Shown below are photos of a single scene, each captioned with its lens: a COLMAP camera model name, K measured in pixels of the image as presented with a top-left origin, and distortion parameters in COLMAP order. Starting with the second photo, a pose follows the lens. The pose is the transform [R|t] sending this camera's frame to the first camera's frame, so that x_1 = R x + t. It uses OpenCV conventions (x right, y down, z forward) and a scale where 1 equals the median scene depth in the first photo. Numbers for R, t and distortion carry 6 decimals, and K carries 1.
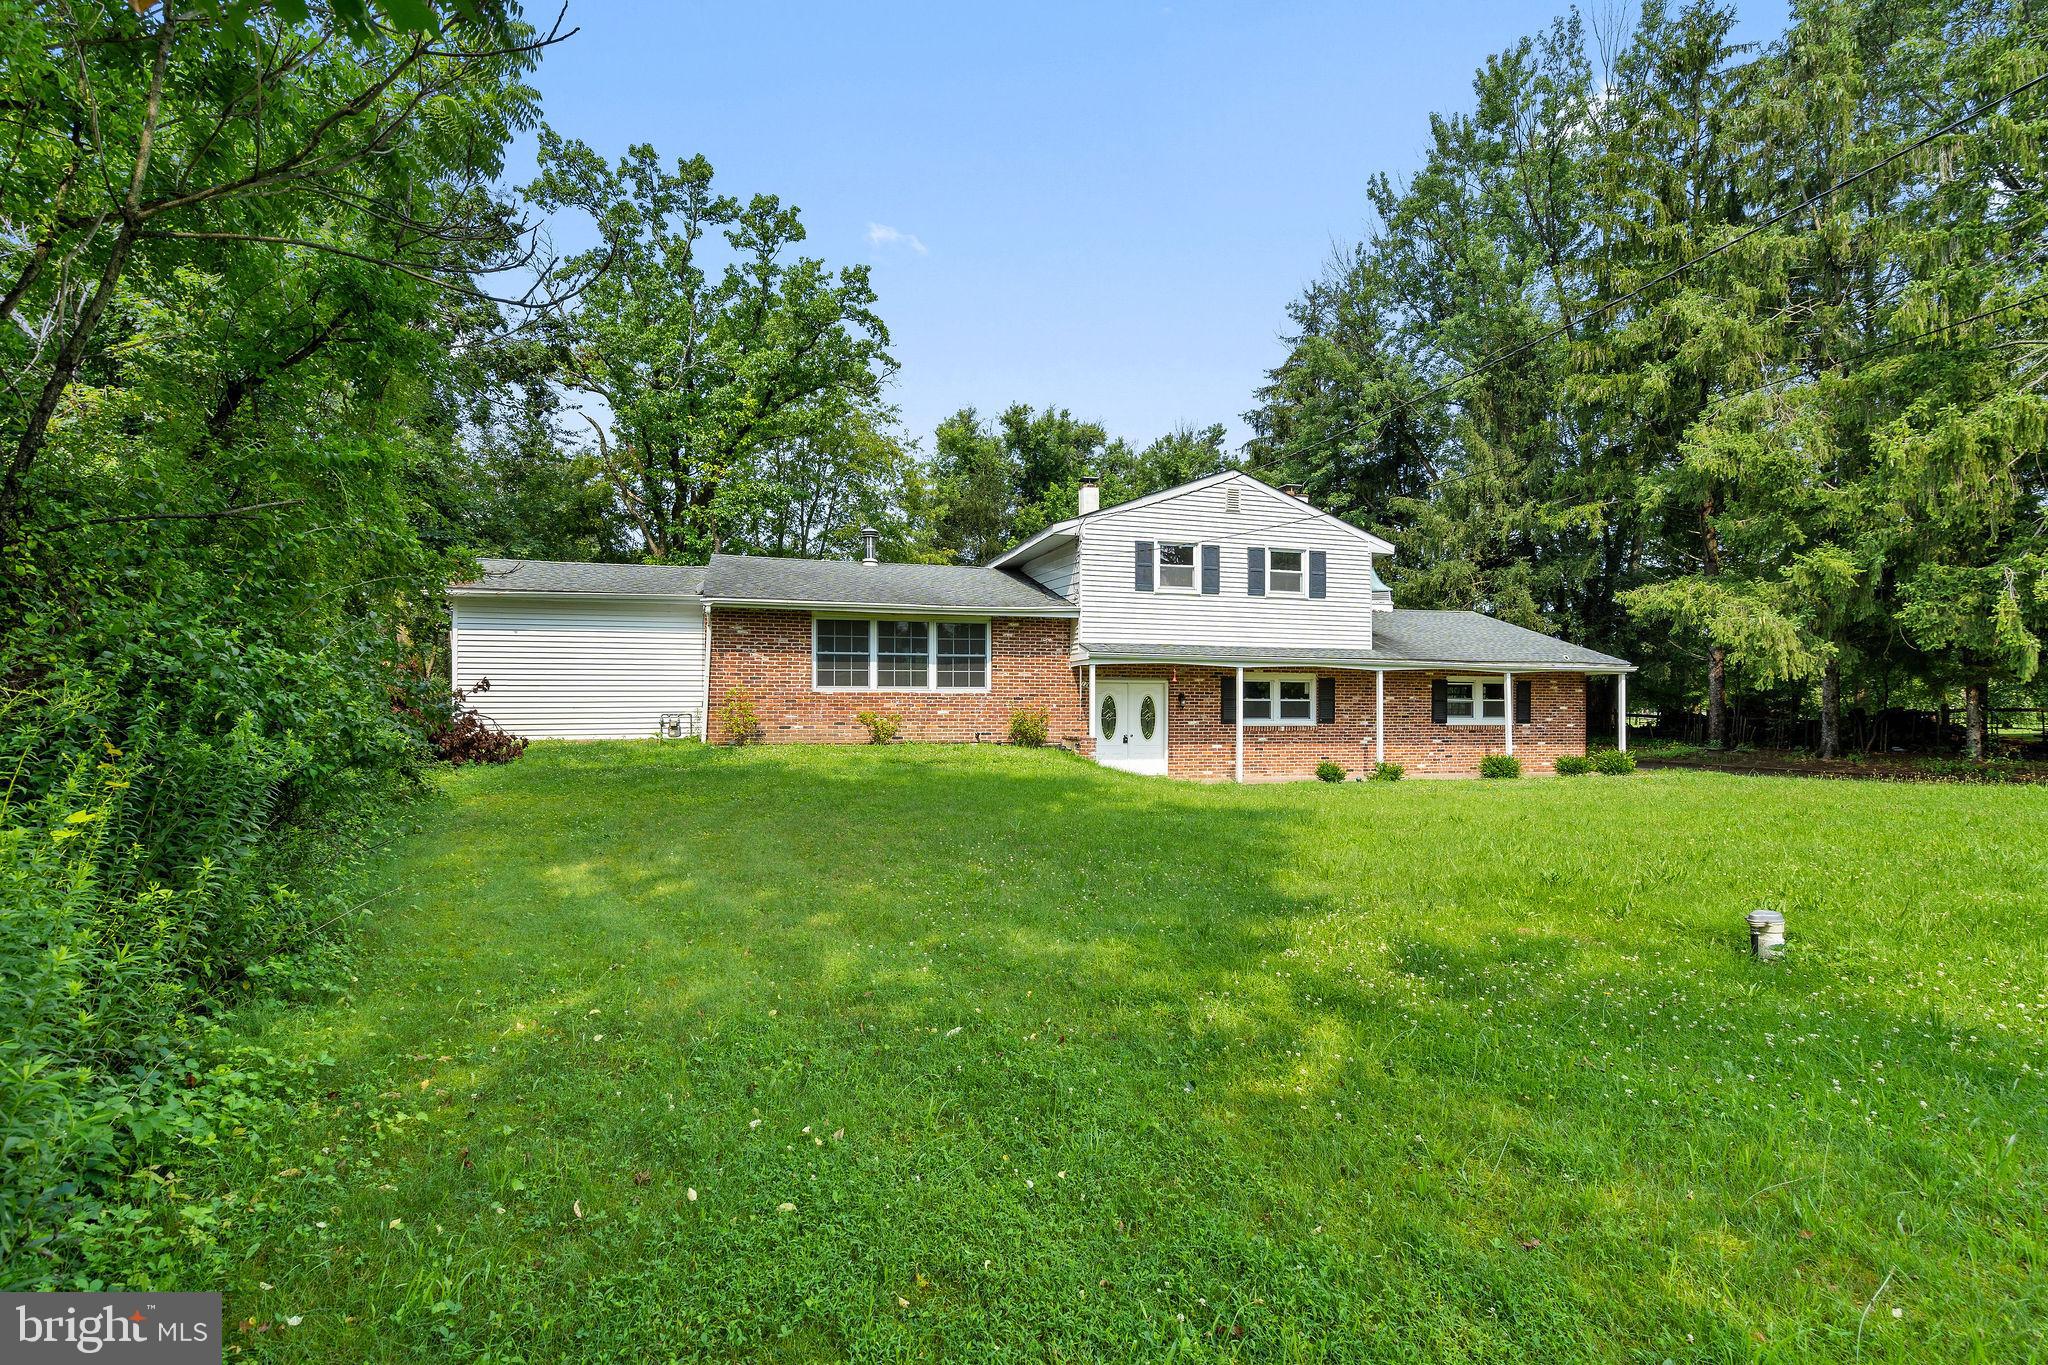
lens RADIAL K [[943.1, 0, 1016.5], [0, 943.1, 695.6], [0, 0, 1]] dist [0.000026, 0.000282]
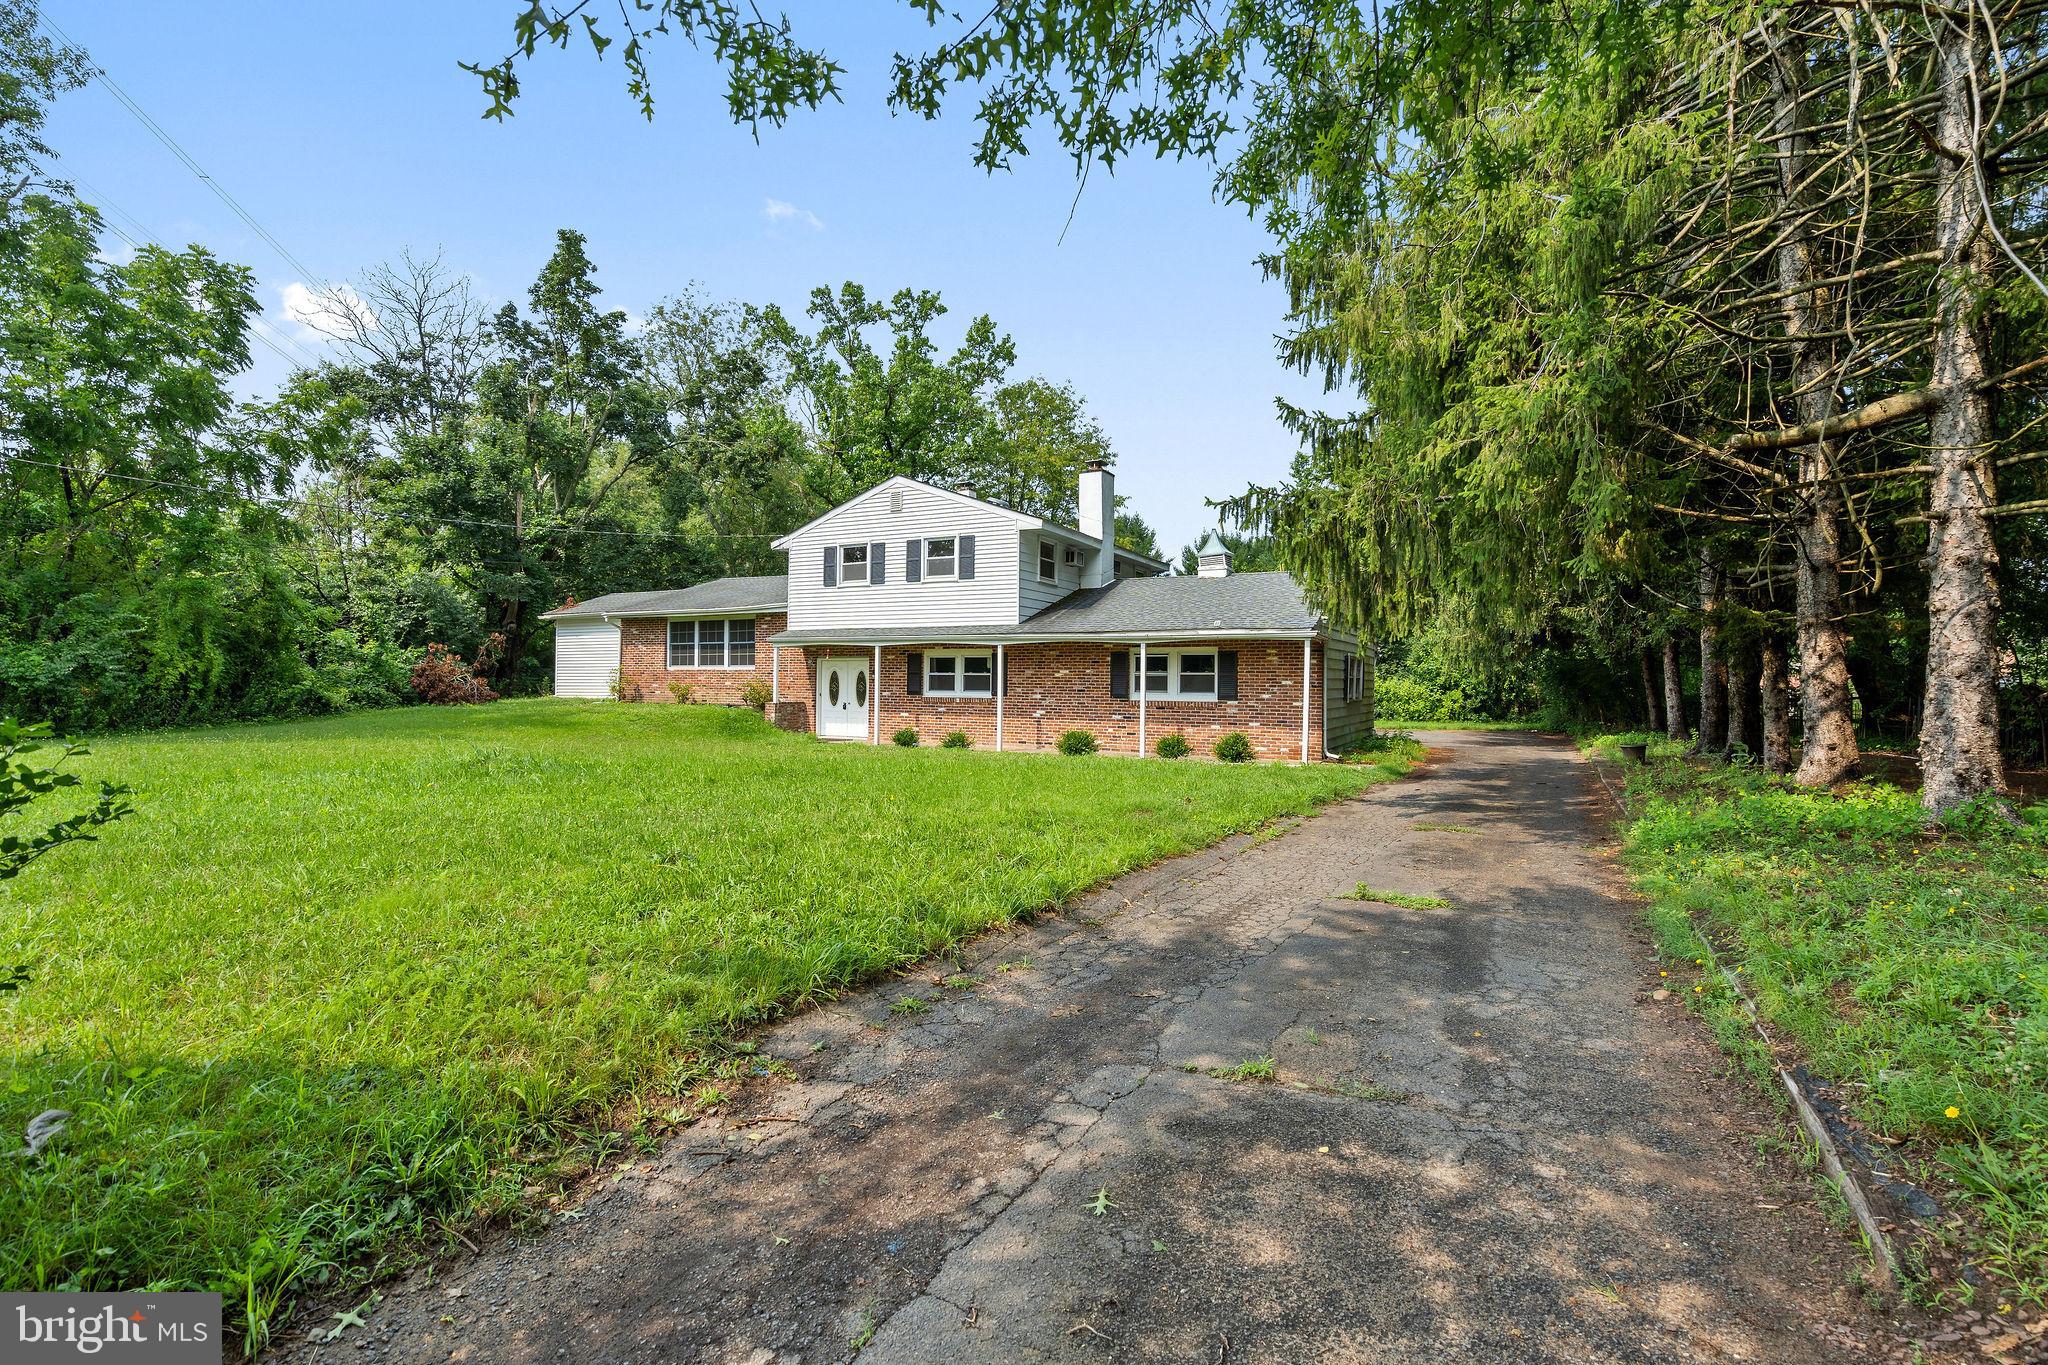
lens RADIAL K [[934.0, 0, 1020.0], [0, 934.0, 661.9], [0, 0, 1]] dist [-0.001472, 0.000091]
pose [[0.711312, -0.011387, -0.702785, 1.122115], [0.005311, 0.999927, -0.010826, 0.003031], [0.702857, 0.003968, 0.711320, 0.285378]]
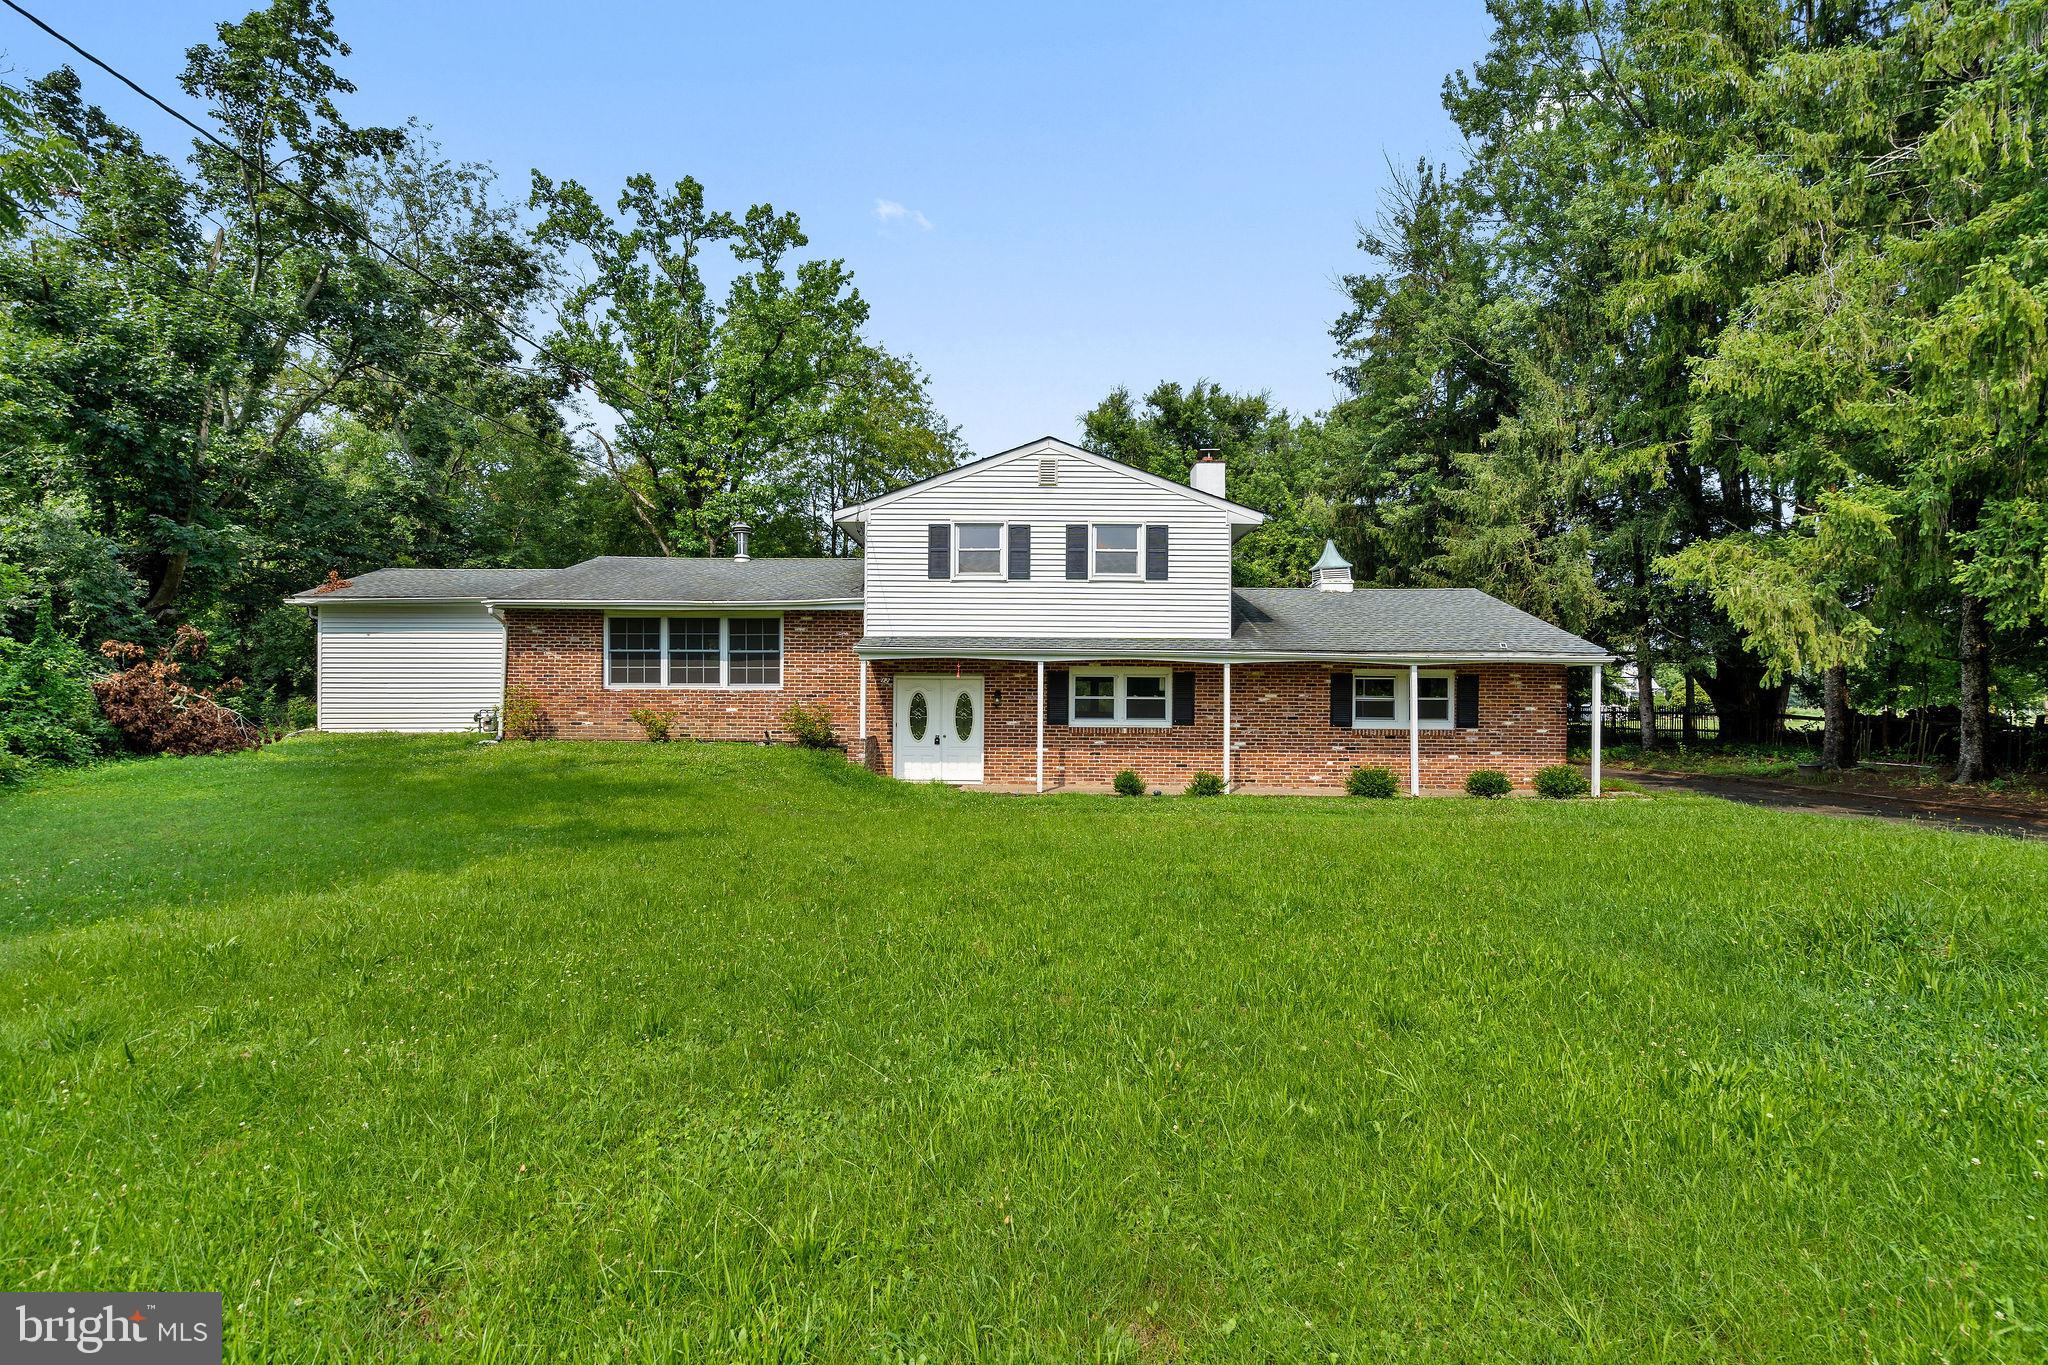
lens RADIAL K [[943.1, 0, 1016.5], [0, 943.1, 695.6], [0, 0, 1]] dist [0.000026, 0.000282]
pose [[0.955681, 0.003161, -0.294386, 0.454927], [-0.000407, 0.999956, 0.009414, -0.005792], [0.294402, -0.008877, 0.955640, 0.136524]]
